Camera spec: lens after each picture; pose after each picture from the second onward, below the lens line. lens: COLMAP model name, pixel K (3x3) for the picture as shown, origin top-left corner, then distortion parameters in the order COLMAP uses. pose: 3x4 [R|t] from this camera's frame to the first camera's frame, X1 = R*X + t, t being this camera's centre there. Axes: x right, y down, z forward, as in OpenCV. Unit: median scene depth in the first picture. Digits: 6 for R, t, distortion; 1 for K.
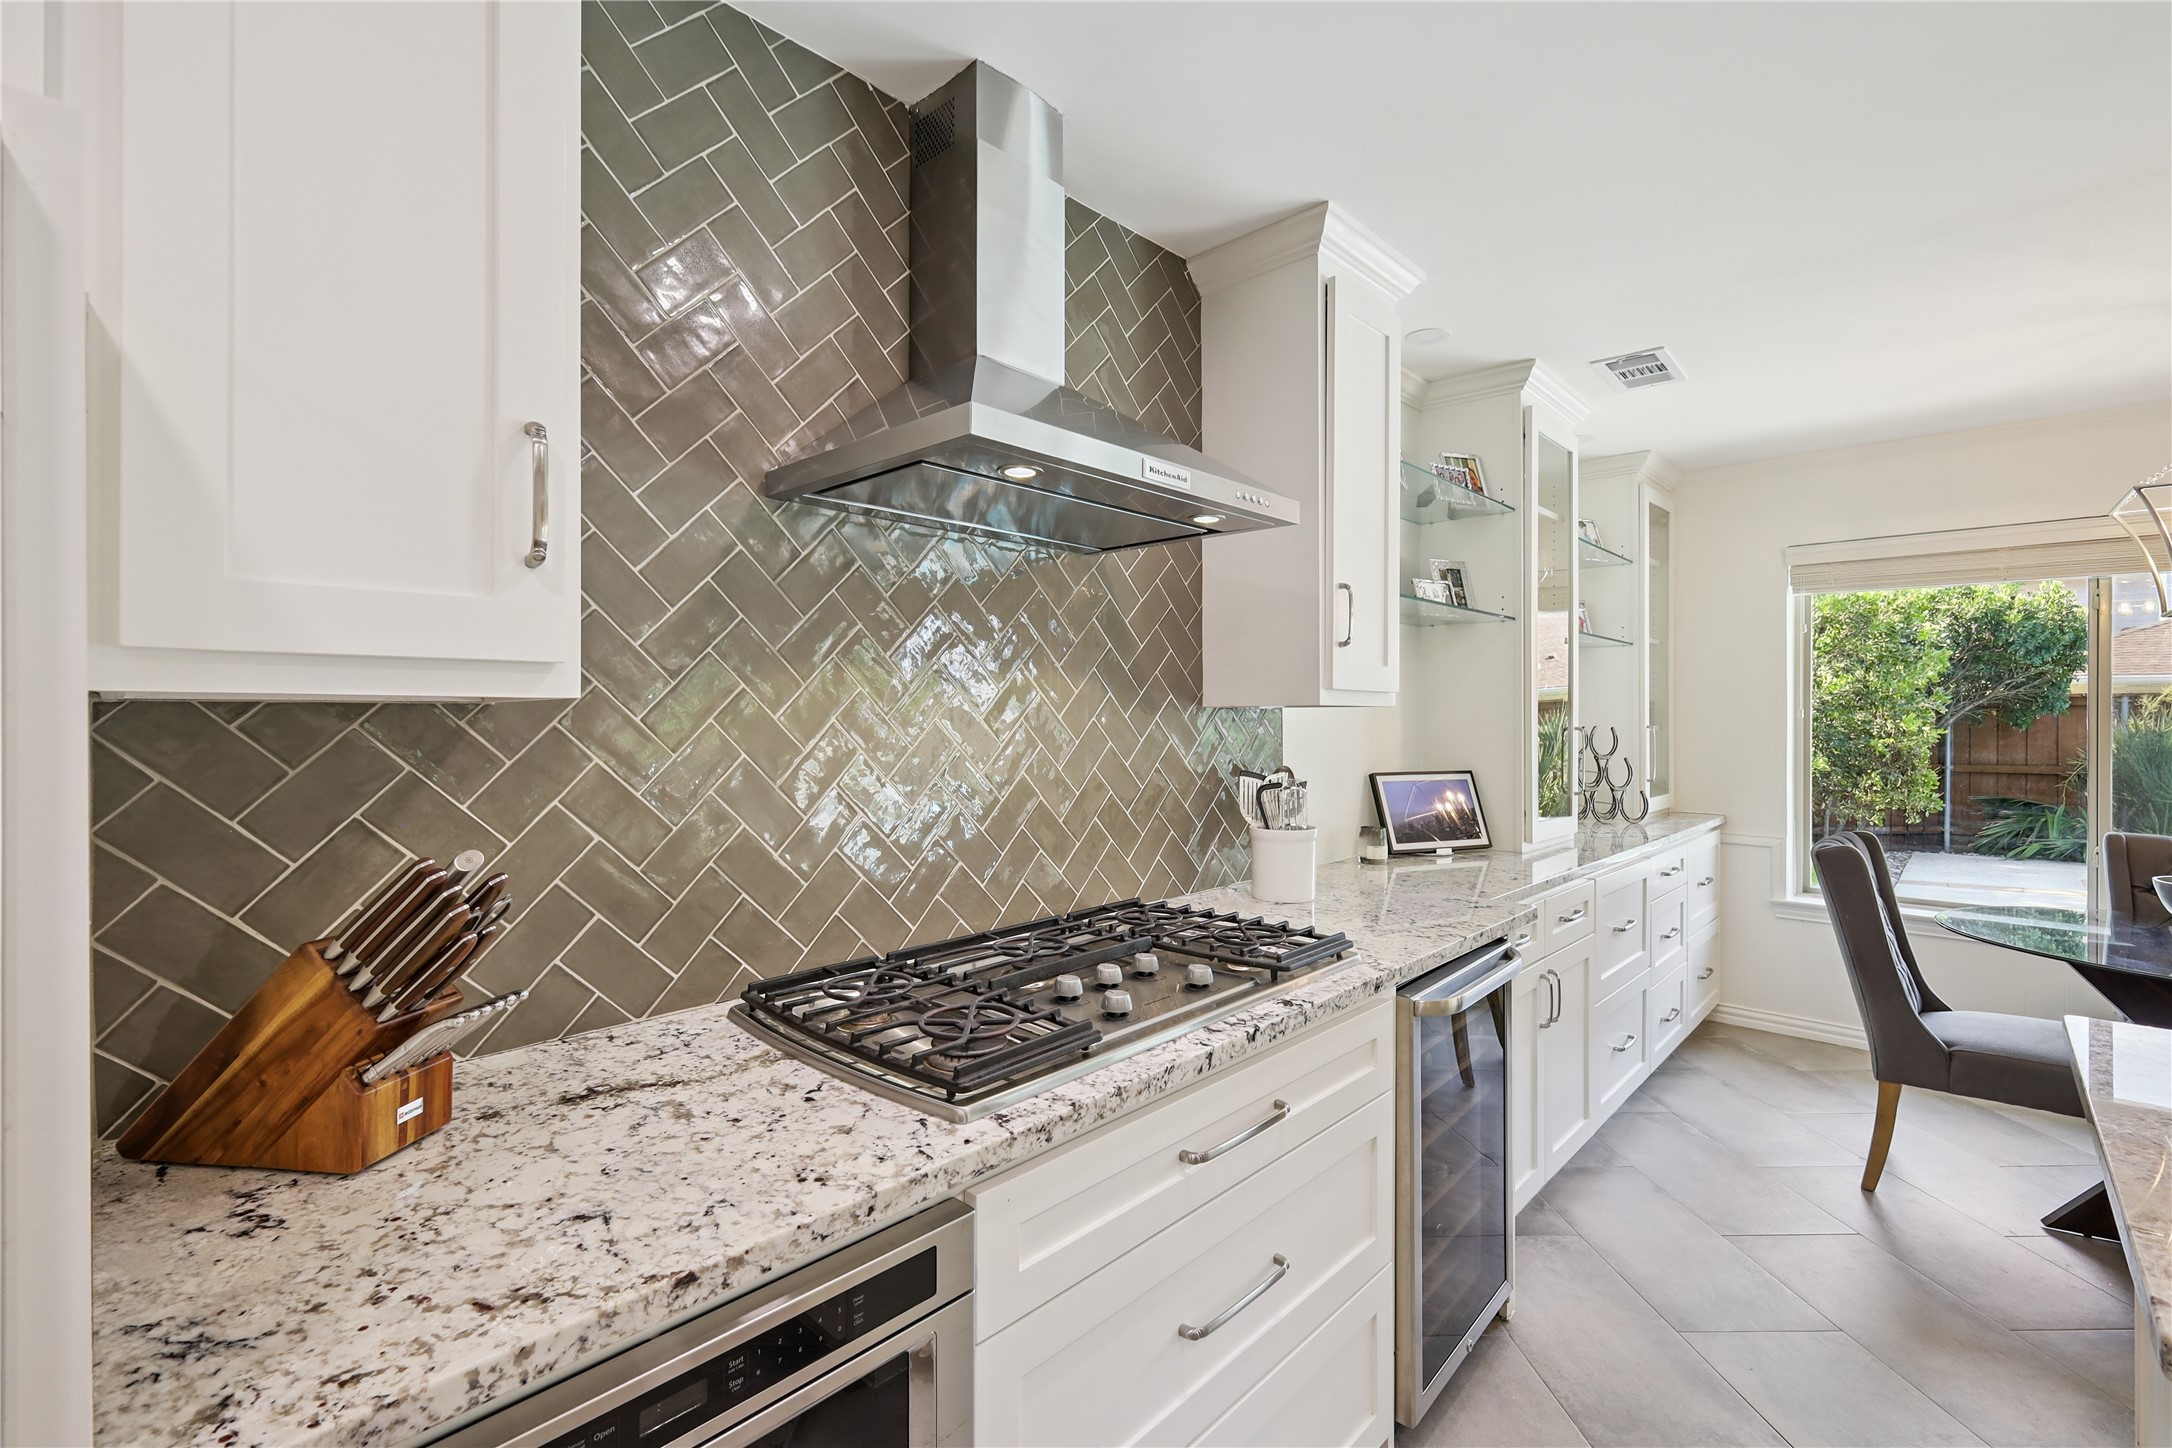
lens RADIAL K [[955.3, 0, 1078.6], [0, 955.3, 711.3], [0, 0, 1]] dist [0.002115, 0.000147]
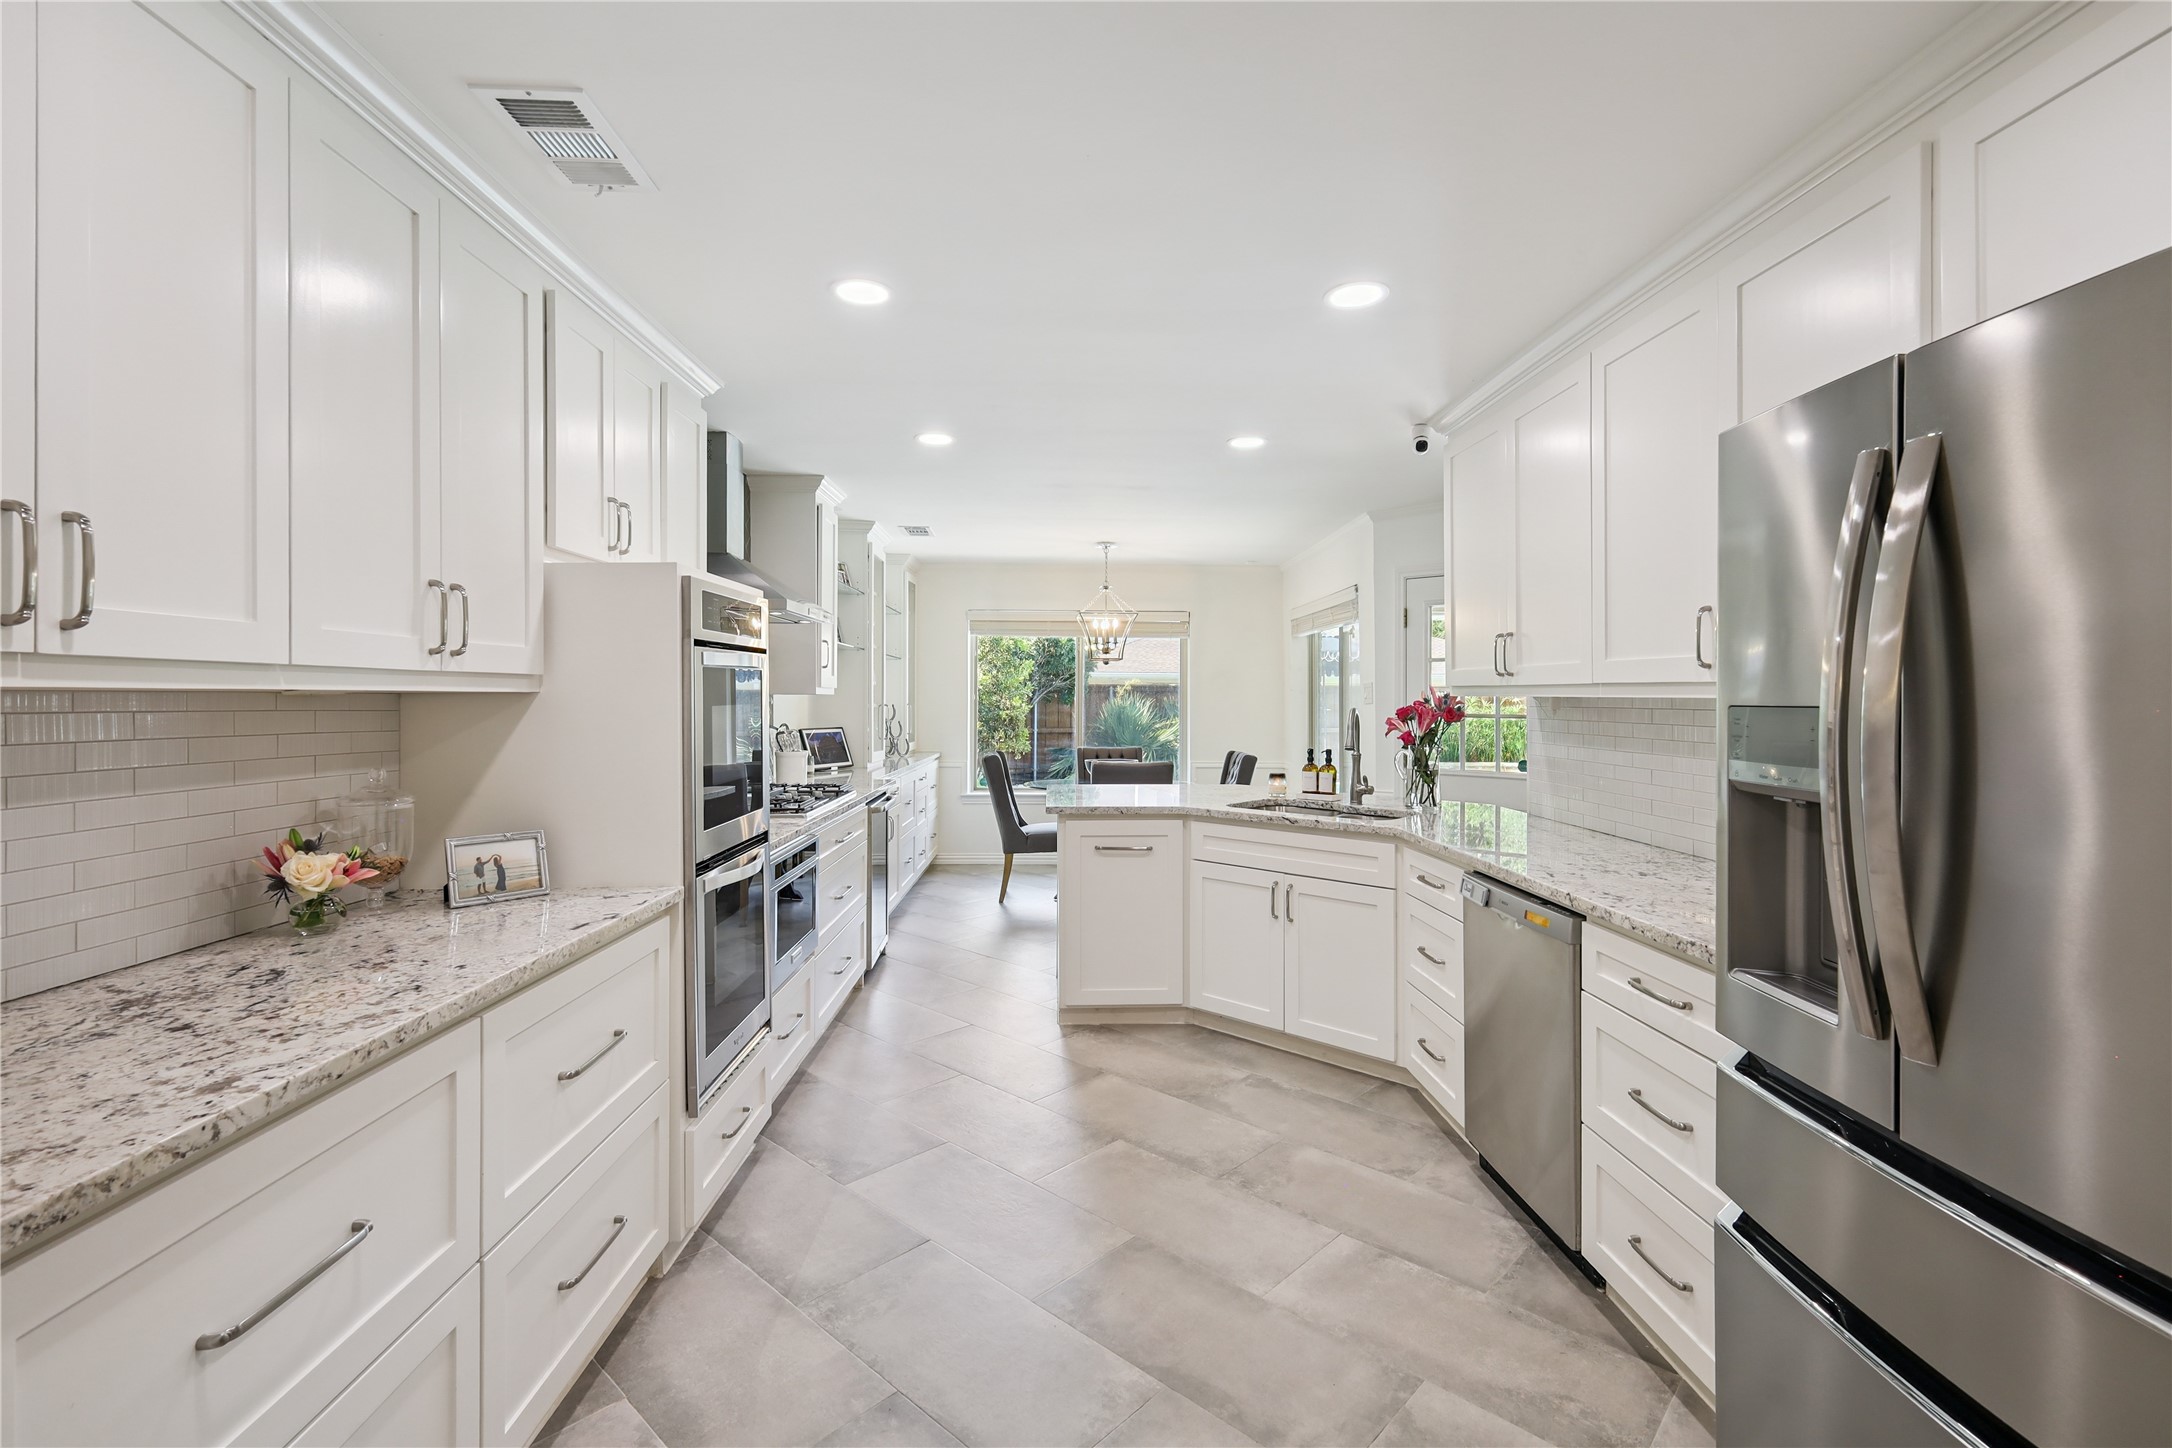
lens RADIAL K [[973.4, 0, 1080.6], [0, 973.4, 692.1], [0, 0, 1]] dist [0.002349, -0.000305]
pose [[0.711421, 0.003025, 0.702759, -0.529413], [-0.002757, 0.999995, -0.001513, -0.005350], [-0.702761, -0.000861, 0.711426, -0.616976]]
